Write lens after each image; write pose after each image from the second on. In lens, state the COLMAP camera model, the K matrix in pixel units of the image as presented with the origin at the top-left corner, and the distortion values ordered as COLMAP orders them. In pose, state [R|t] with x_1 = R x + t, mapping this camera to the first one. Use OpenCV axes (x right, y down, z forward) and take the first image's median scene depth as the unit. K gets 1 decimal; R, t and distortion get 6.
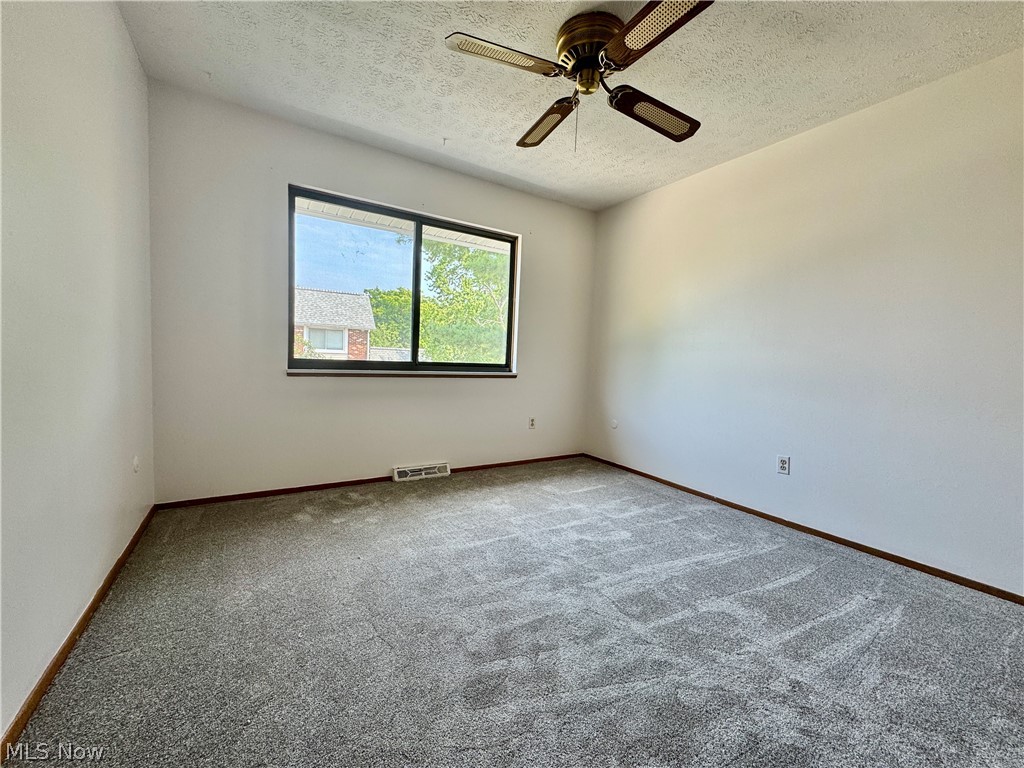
lens RADIAL K [[408.5, 0, 511.3], [0, 408.5, 384.5], [0, 0, 1]] dist [-0.004976, 0.000490]
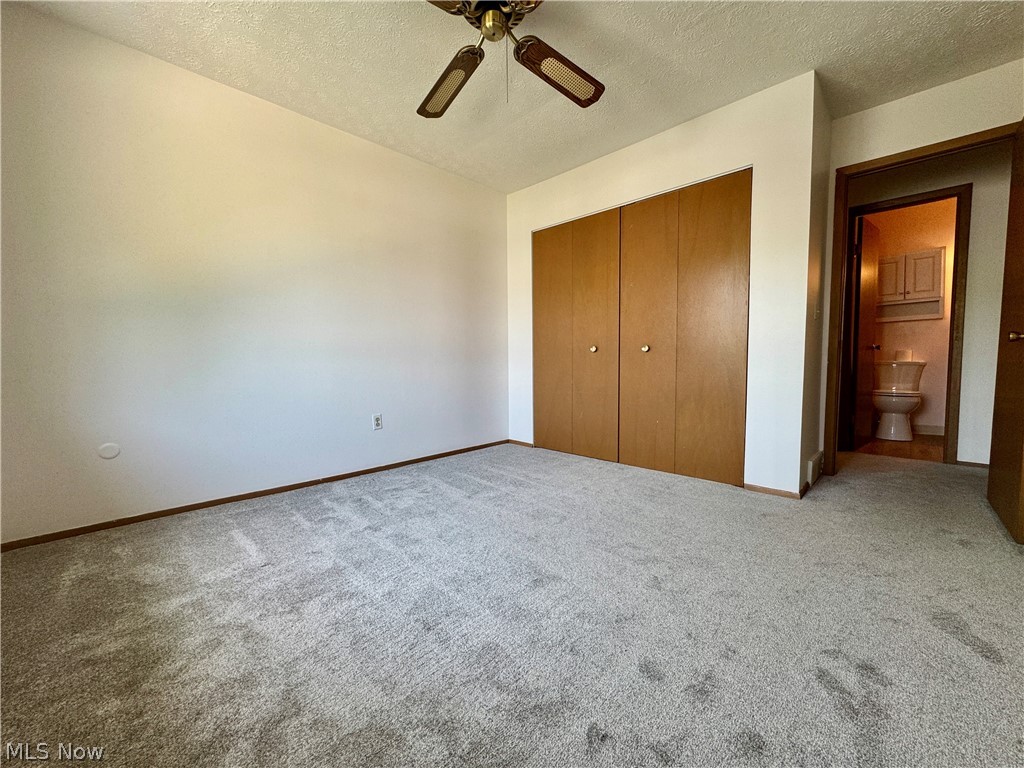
lens RADIAL K [[408.5, 0, 511.3], [0, 408.5, 384.5], [0, 0, 1]] dist [-0.004976, 0.000490]
pose [[-0.231870, -0.101418, 0.967445, -0.553077], [0.065465, 0.990668, 0.119543, -0.028449], [-0.970541, 0.091052, -0.223067, 0.852747]]
